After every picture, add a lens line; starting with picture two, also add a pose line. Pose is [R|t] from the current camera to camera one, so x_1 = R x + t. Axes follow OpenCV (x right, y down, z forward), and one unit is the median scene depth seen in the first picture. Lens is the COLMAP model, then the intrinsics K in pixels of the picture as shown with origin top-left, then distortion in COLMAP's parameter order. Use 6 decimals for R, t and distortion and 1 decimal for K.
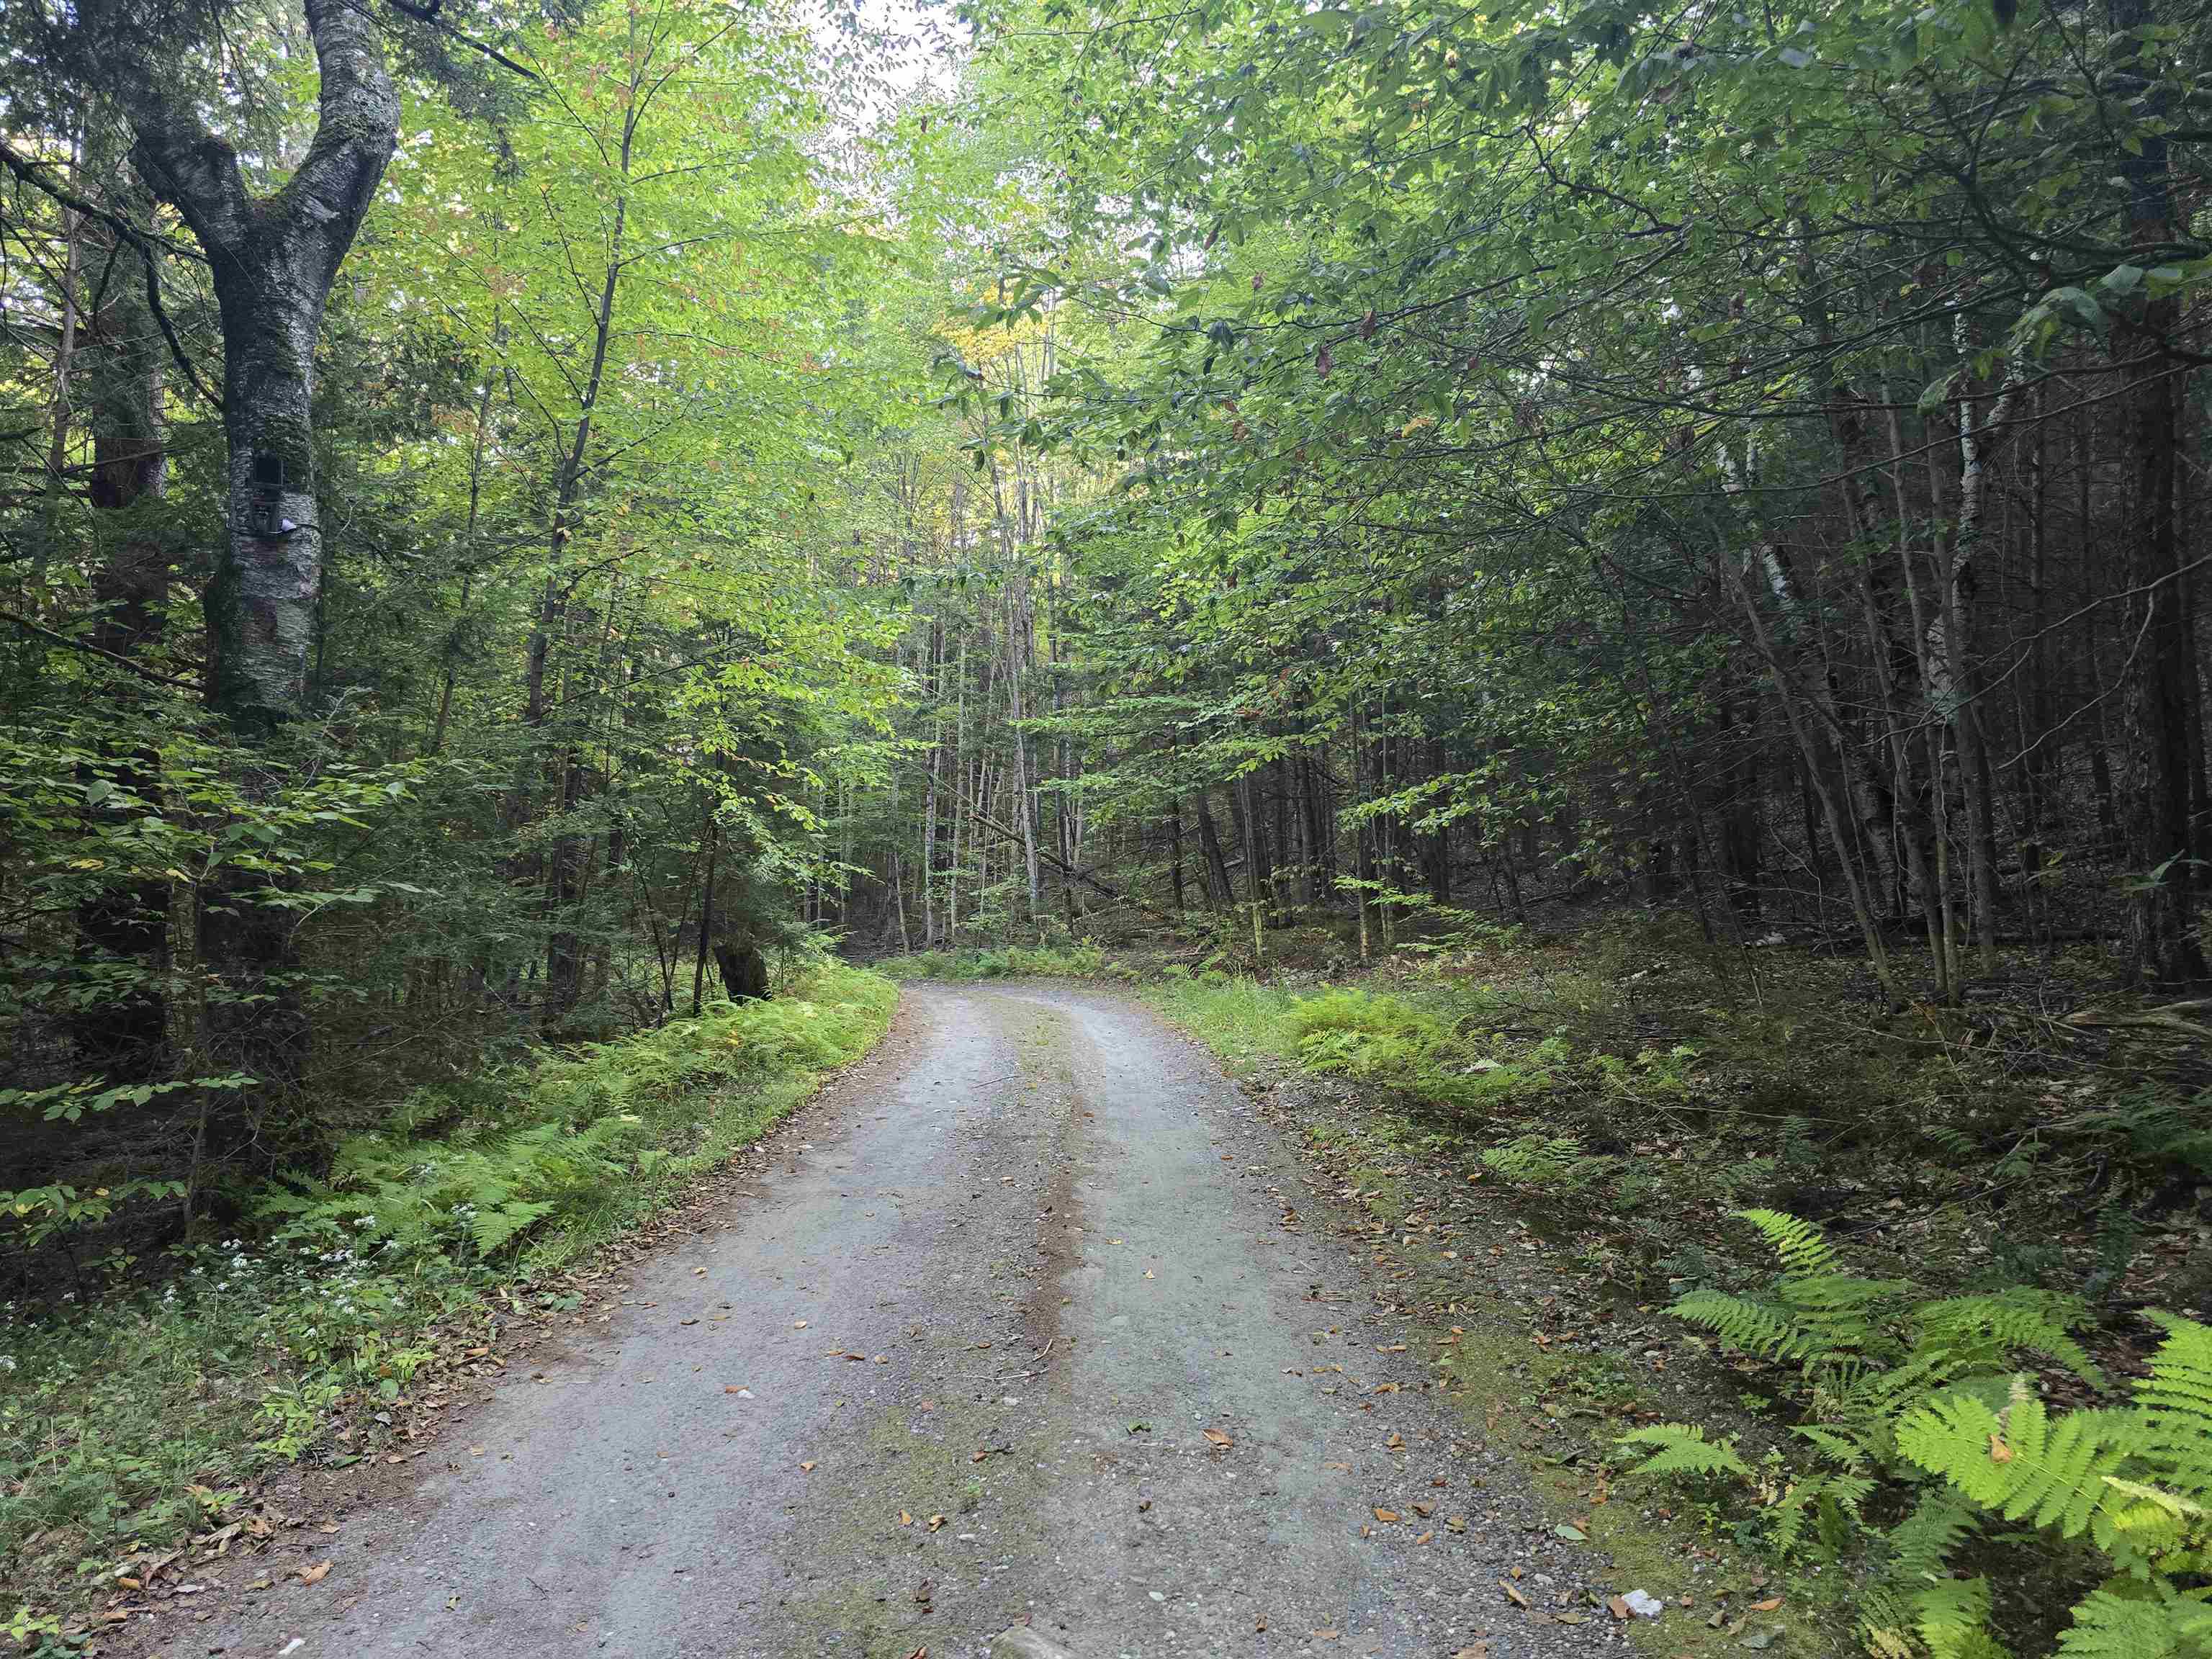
lens RADIAL K [[1432.7, 0, 1106.0], [0, 1432.7, 829.5], [0, 0, 1]] dist [0.000004, -0.017100]
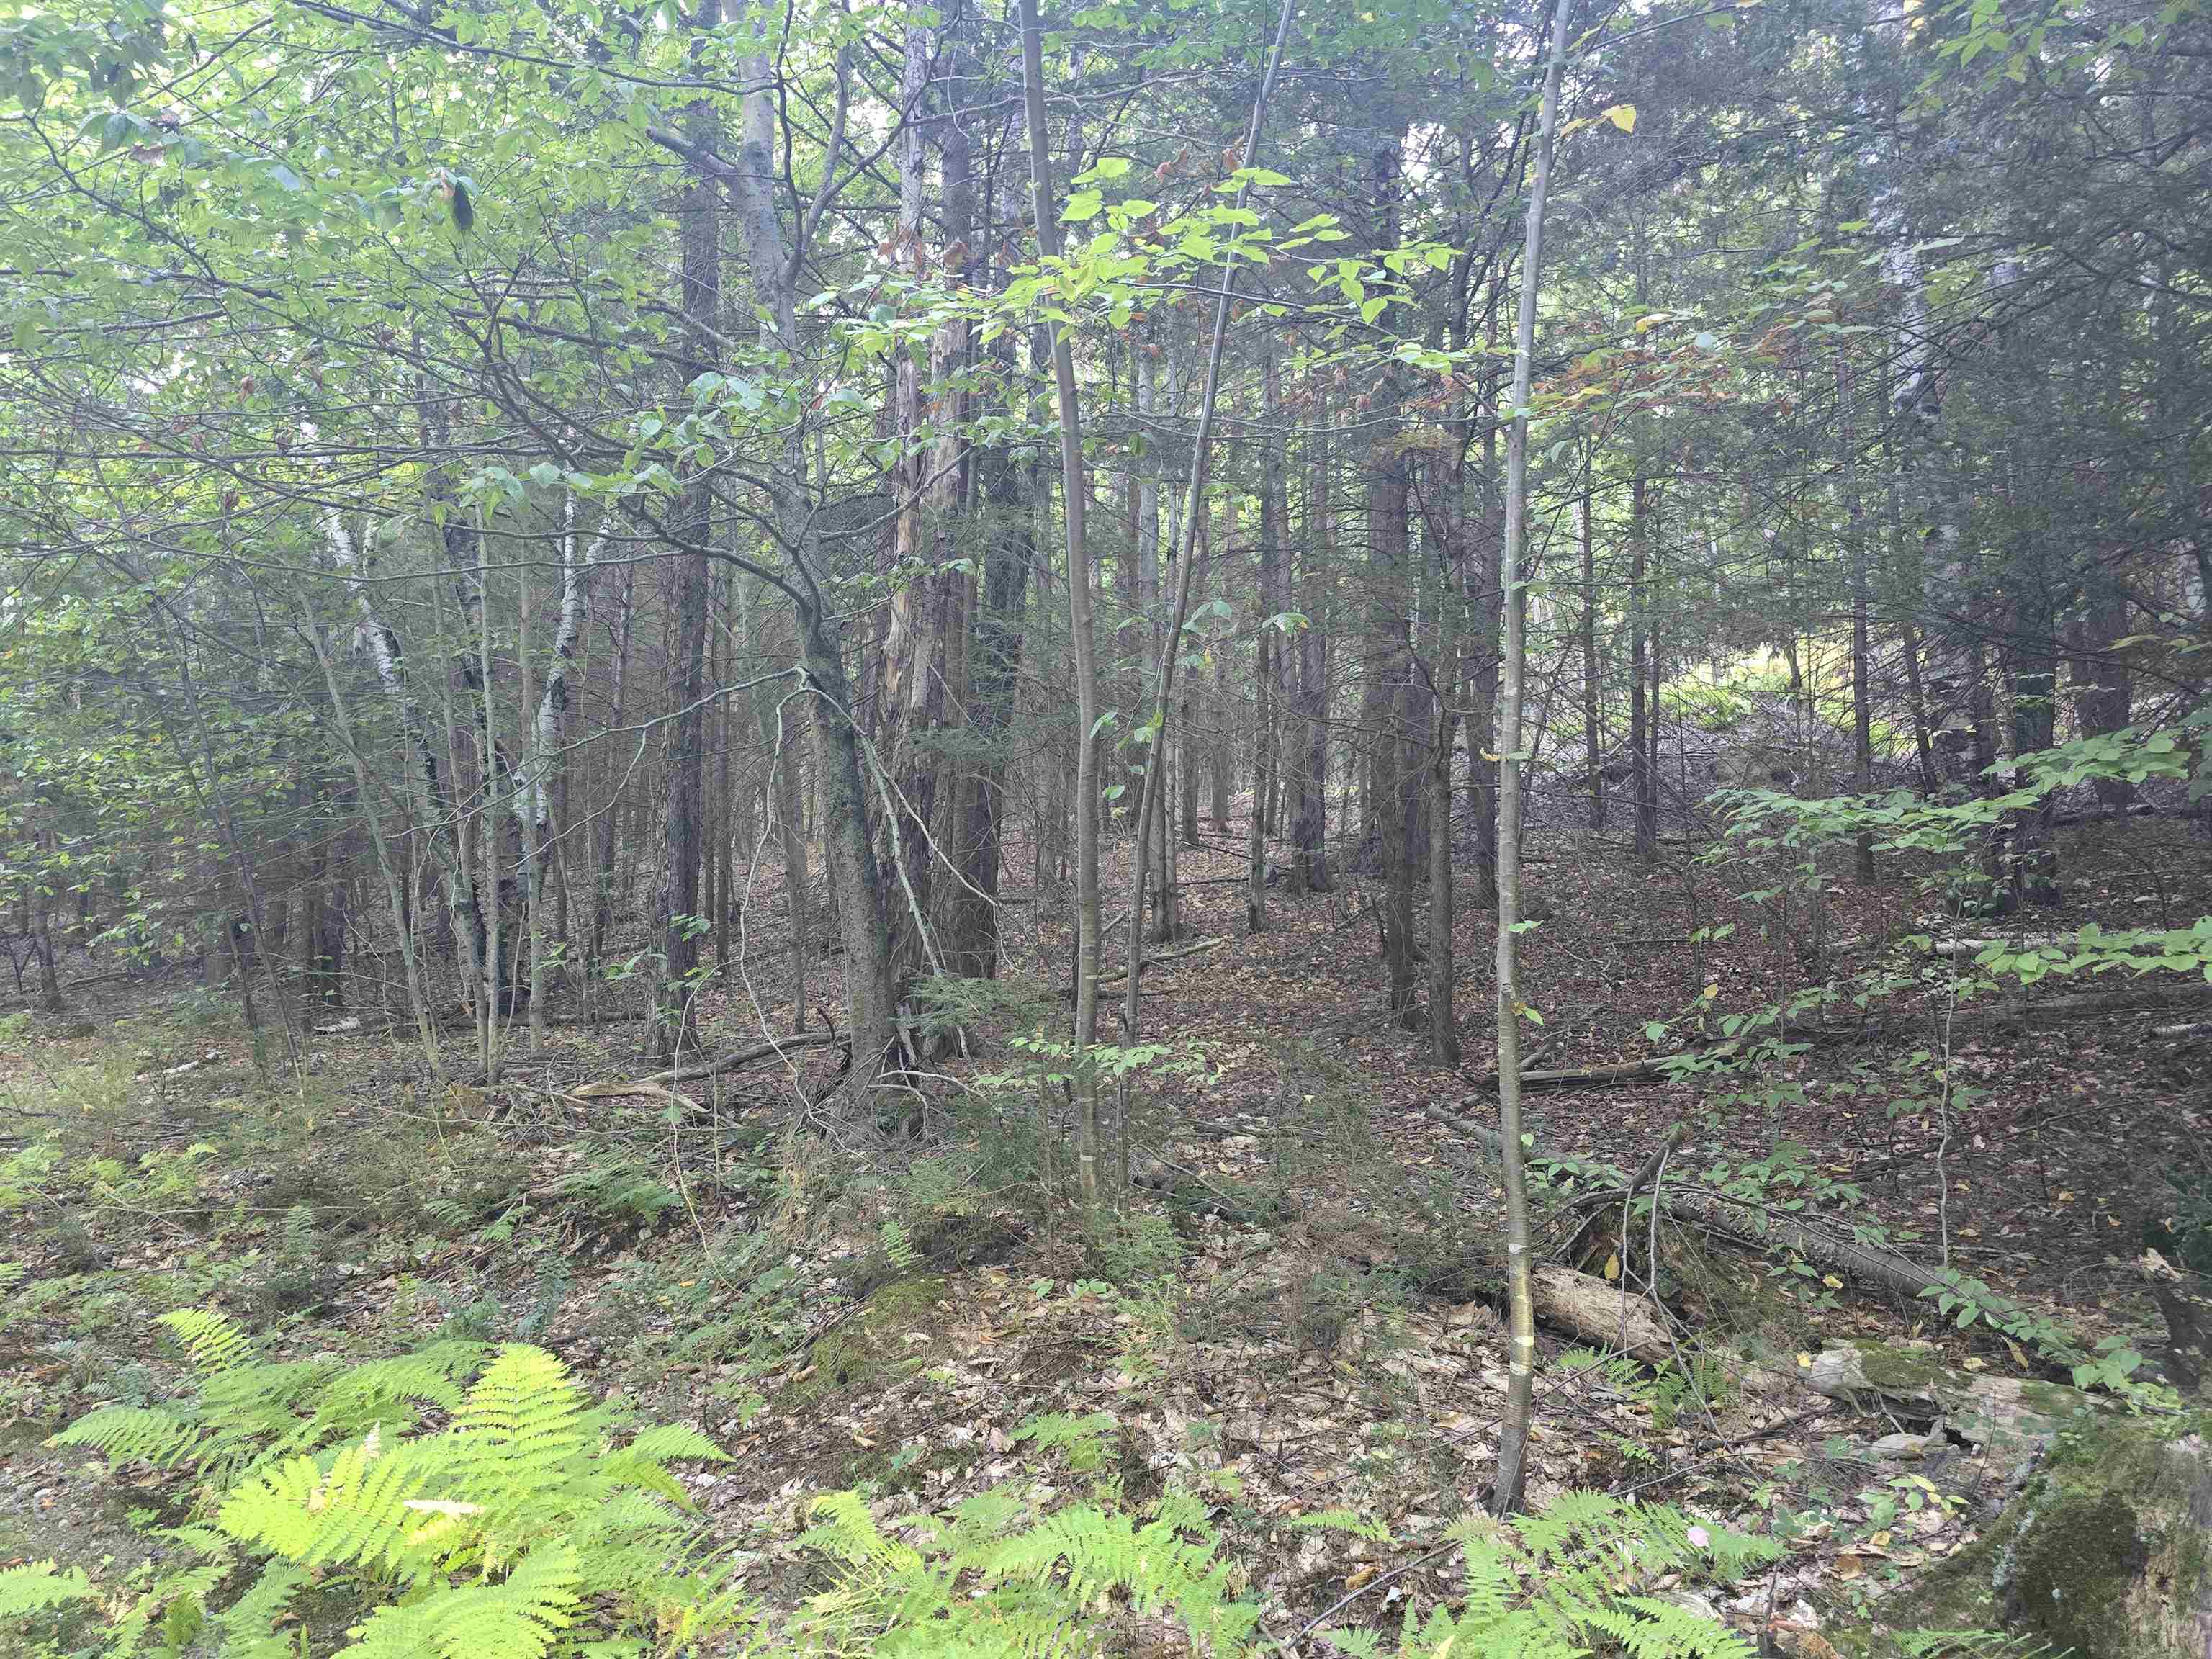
lens RADIAL K [[1432.7, 0, 1106.0], [0, 1432.7, 829.5], [0, 0, 1]] dist [0.000004, -0.017100]
pose [[0.612903, 0.089401, 0.785084, 0.021822], [-0.043672, 0.995893, -0.079312, -0.002664], [-0.788950, 0.014324, 0.614290, -0.031430]]
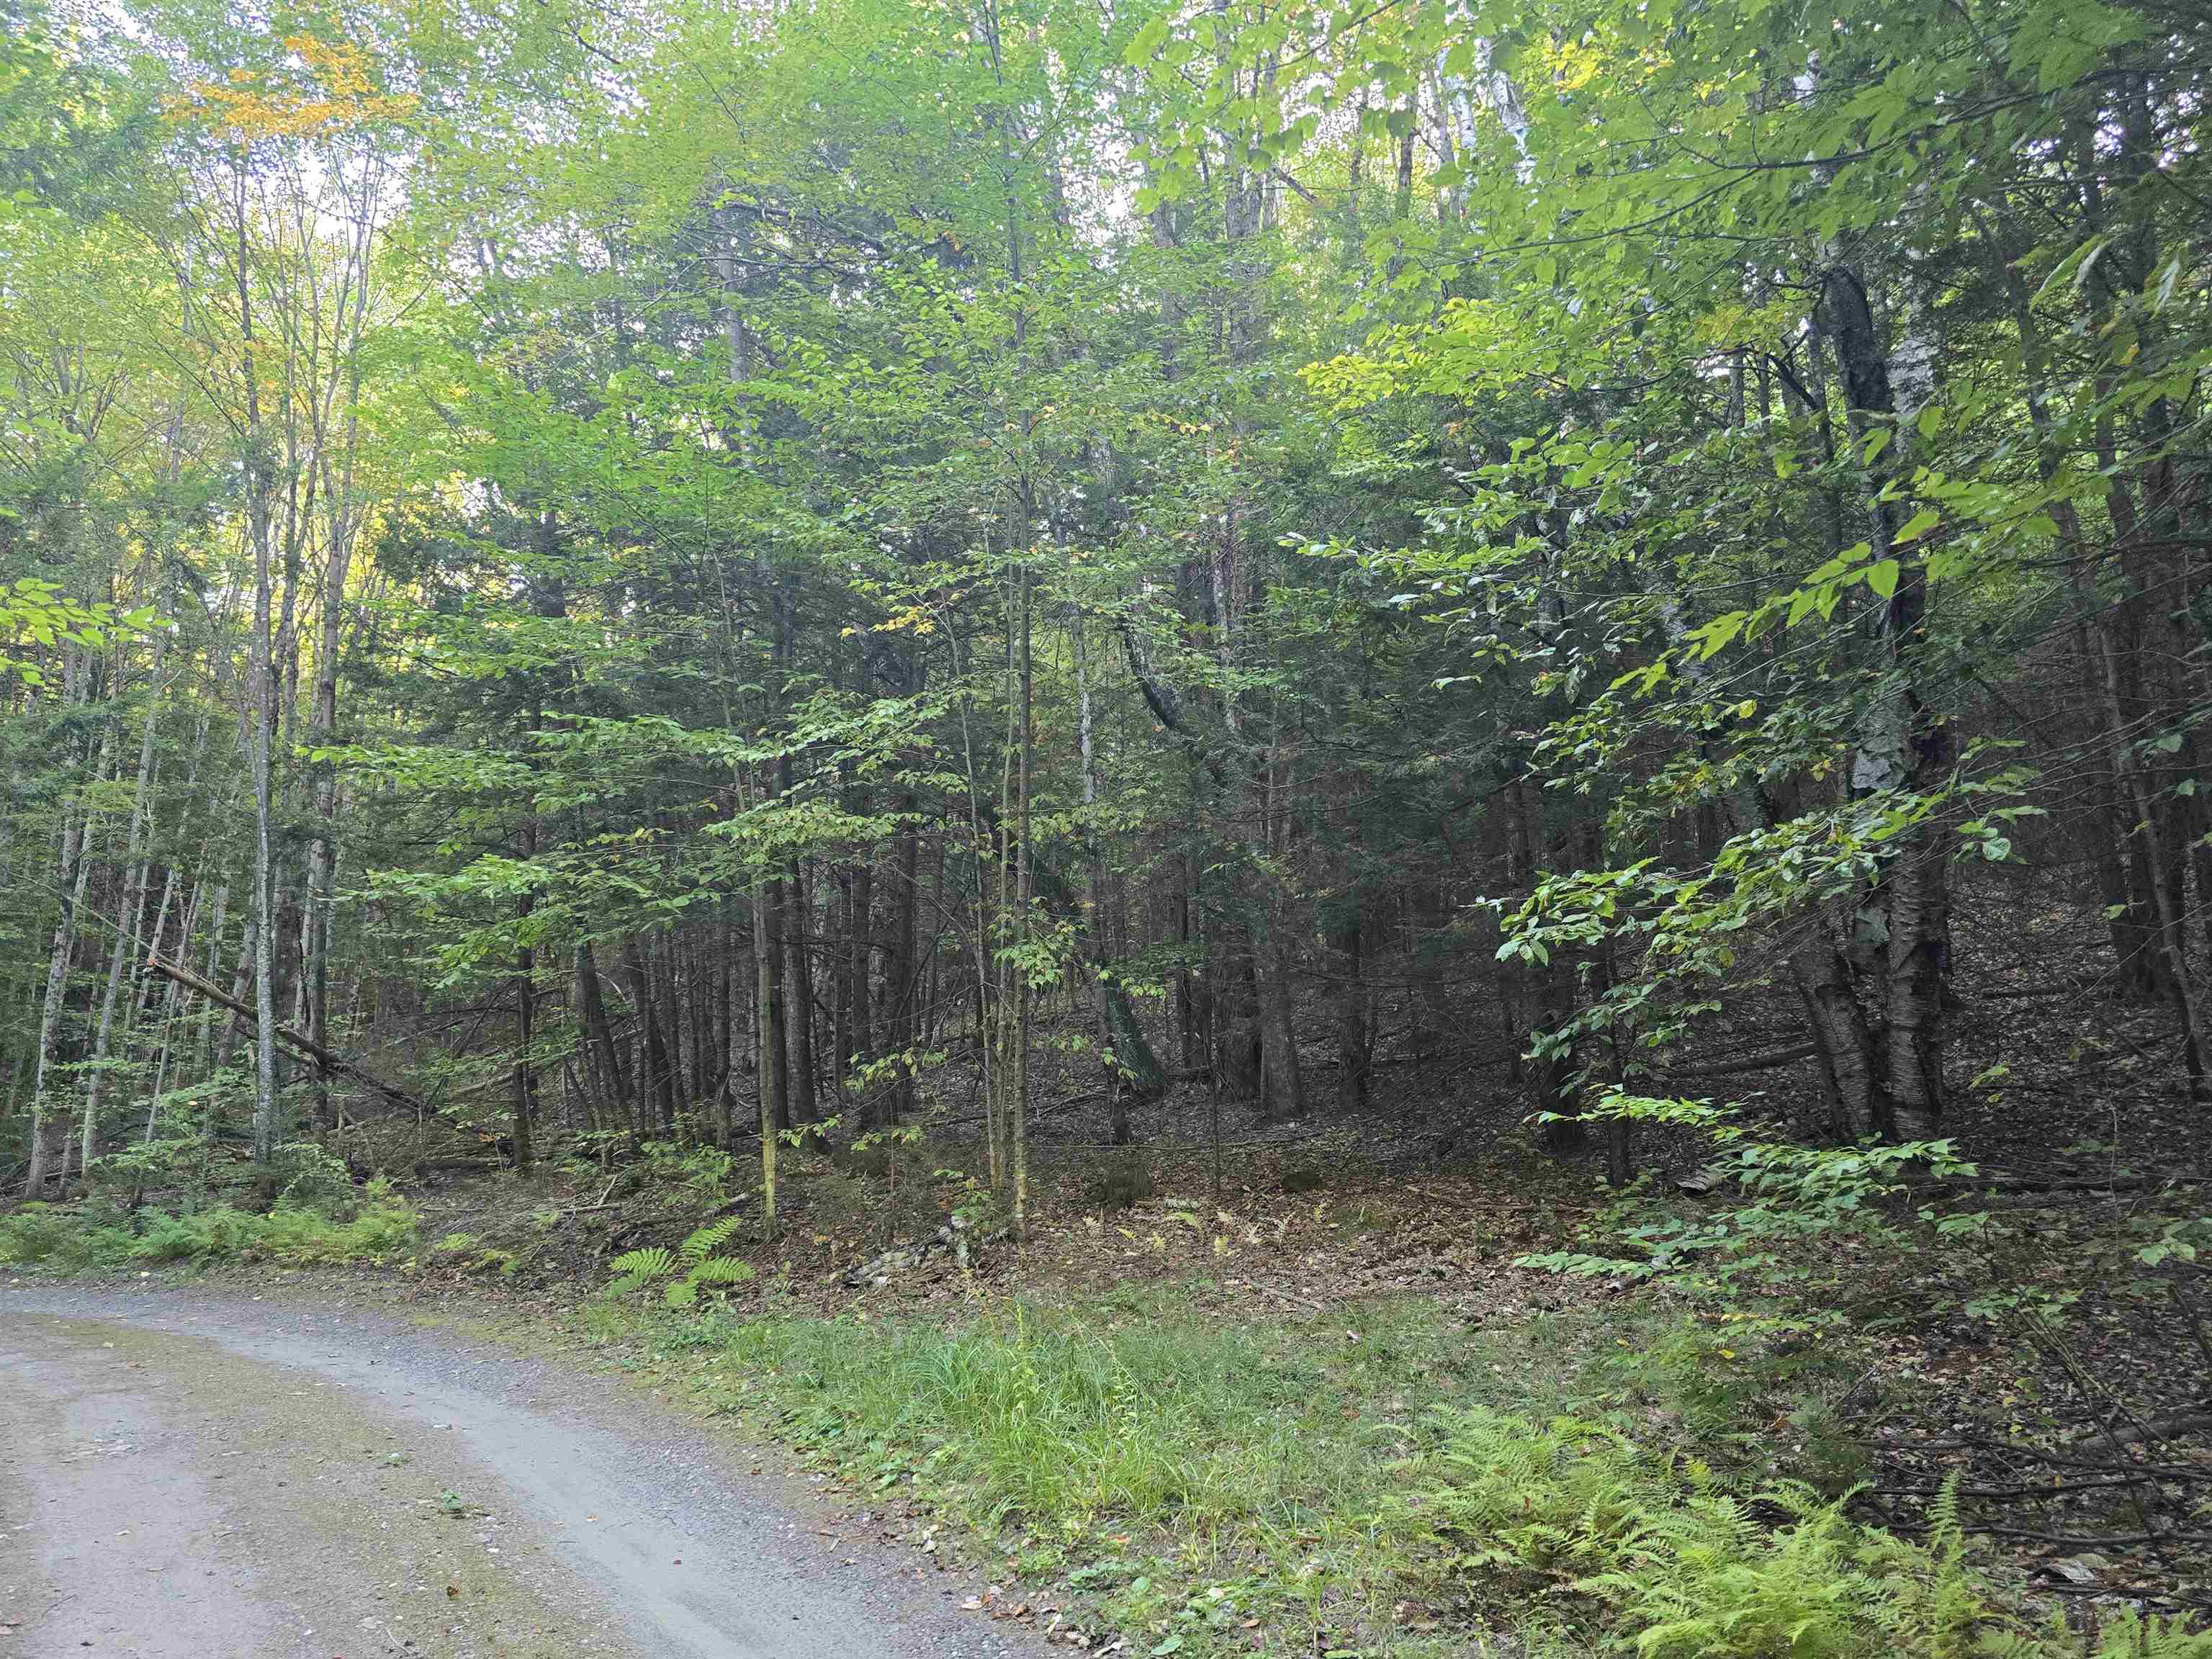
lens RADIAL K [[1398.2, 0, 1106.0], [0, 1398.2, 829.5], [0, 0, 1]] dist [0.000568, -0.001366]
pose [[0.867597, 0.074107, 0.491715, -0.110722], [-0.009629, 0.991151, -0.132388, 0.019560], [-0.497174, 0.110125, 0.860634, 0.881185]]
